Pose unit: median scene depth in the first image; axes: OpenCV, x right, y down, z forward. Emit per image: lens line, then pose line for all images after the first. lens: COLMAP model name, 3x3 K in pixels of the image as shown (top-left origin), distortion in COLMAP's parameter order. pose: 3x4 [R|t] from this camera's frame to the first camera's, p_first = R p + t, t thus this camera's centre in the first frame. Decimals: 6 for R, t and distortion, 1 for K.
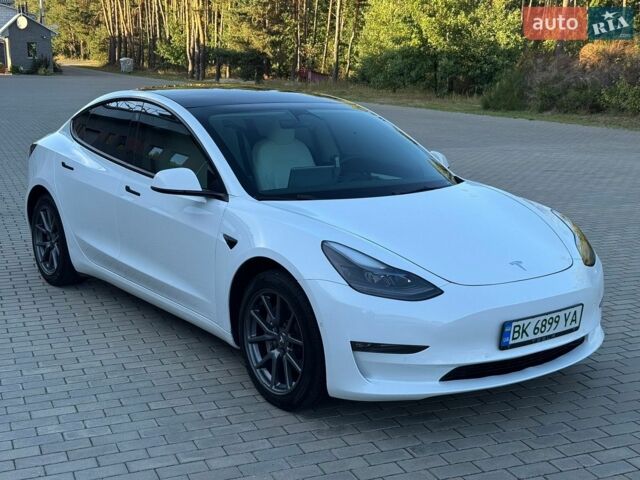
lens RADIAL K [[893.9, 0, 320.1], [0, 893.9, 238.8], [0, 0, 1]] dist [0.119094, 0.000000]
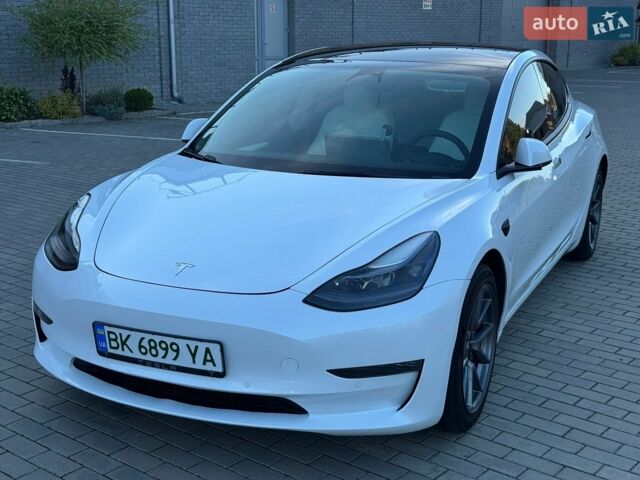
lens RADIAL K [[893.9, 0, 319.1], [0, 893.9, 238.7], [0, 0, 1]] dist [0.119094, 0.000000]
pose [[0.478488, 0.200082, -0.854995, 0.926817], [-0.176330, 0.975754, 0.129660, -0.115128], [0.860207, 0.088720, 0.502167, 0.710251]]
